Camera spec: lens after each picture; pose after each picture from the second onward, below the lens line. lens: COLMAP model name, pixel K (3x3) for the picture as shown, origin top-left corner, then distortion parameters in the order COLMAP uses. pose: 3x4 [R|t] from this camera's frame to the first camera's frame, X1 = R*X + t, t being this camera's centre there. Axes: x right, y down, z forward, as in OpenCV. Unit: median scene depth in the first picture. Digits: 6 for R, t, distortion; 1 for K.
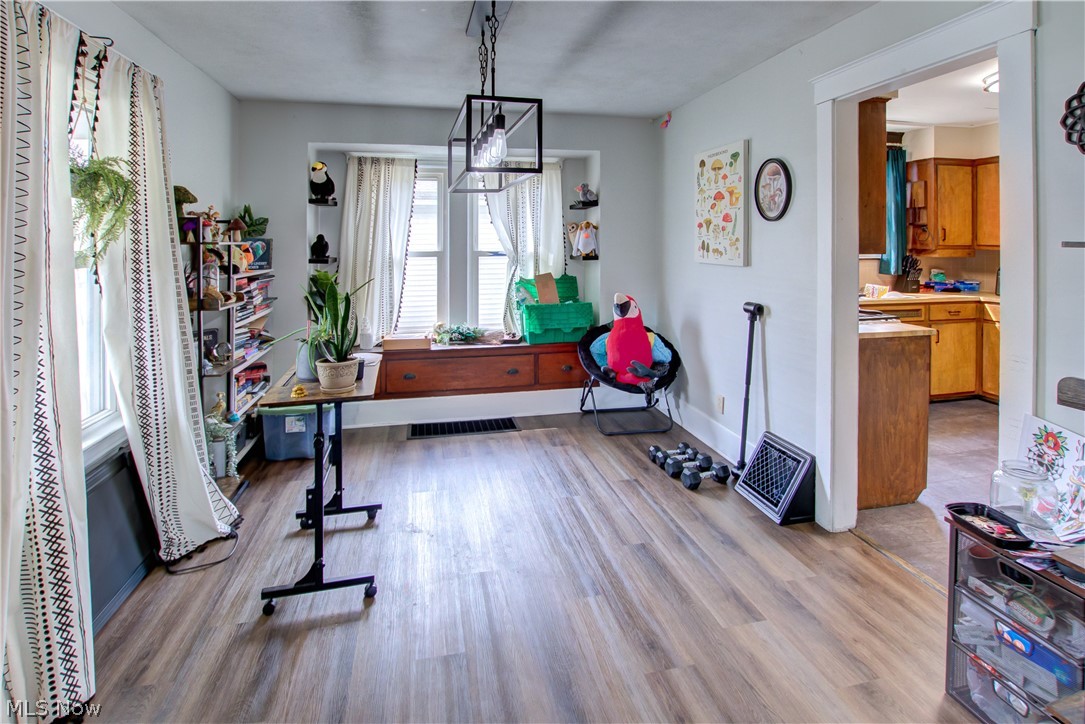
lens RADIAL K [[538.8, 0, 551.1], [0, 538.8, 273.2], [0, 0, 1]] dist [-0.025342, 0.003082]
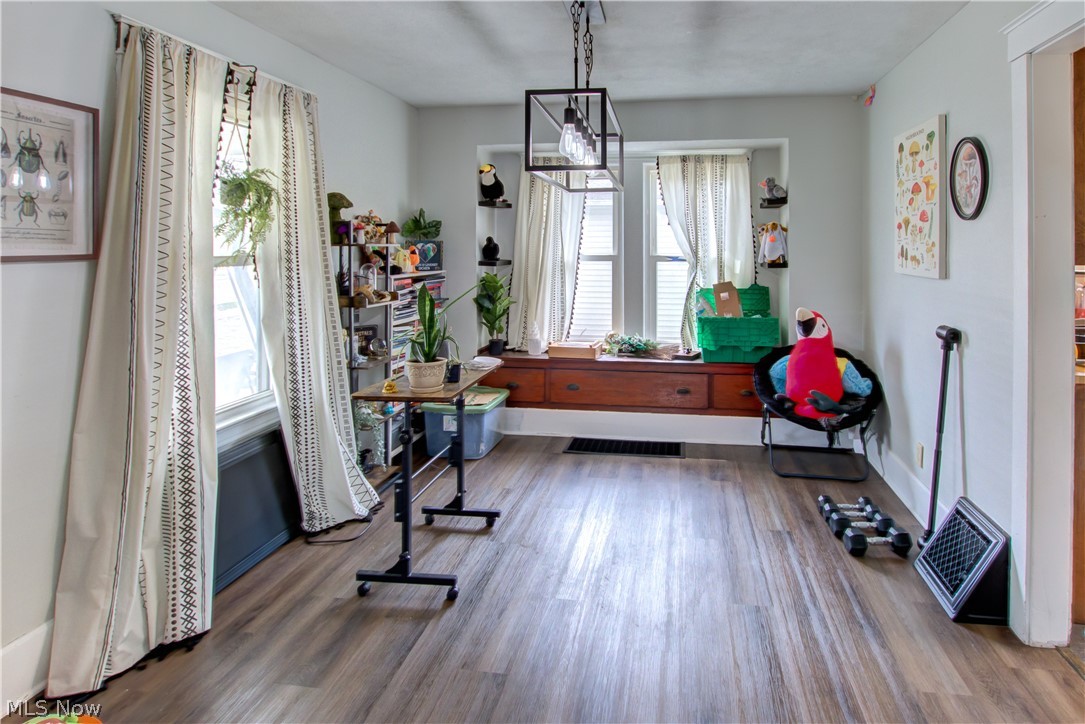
lens RADIAL K [[590.1, 0, 551.2], [0, 590.1, 277.8], [0, 0, 1]] dist [-0.024255, 0.002792]
pose [[0.937129, 0.024269, -0.348138, 0.118987], [-0.025385, 0.999677, 0.001355, -0.001175], [0.348058, 0.007568, 0.937442, 0.017988]]
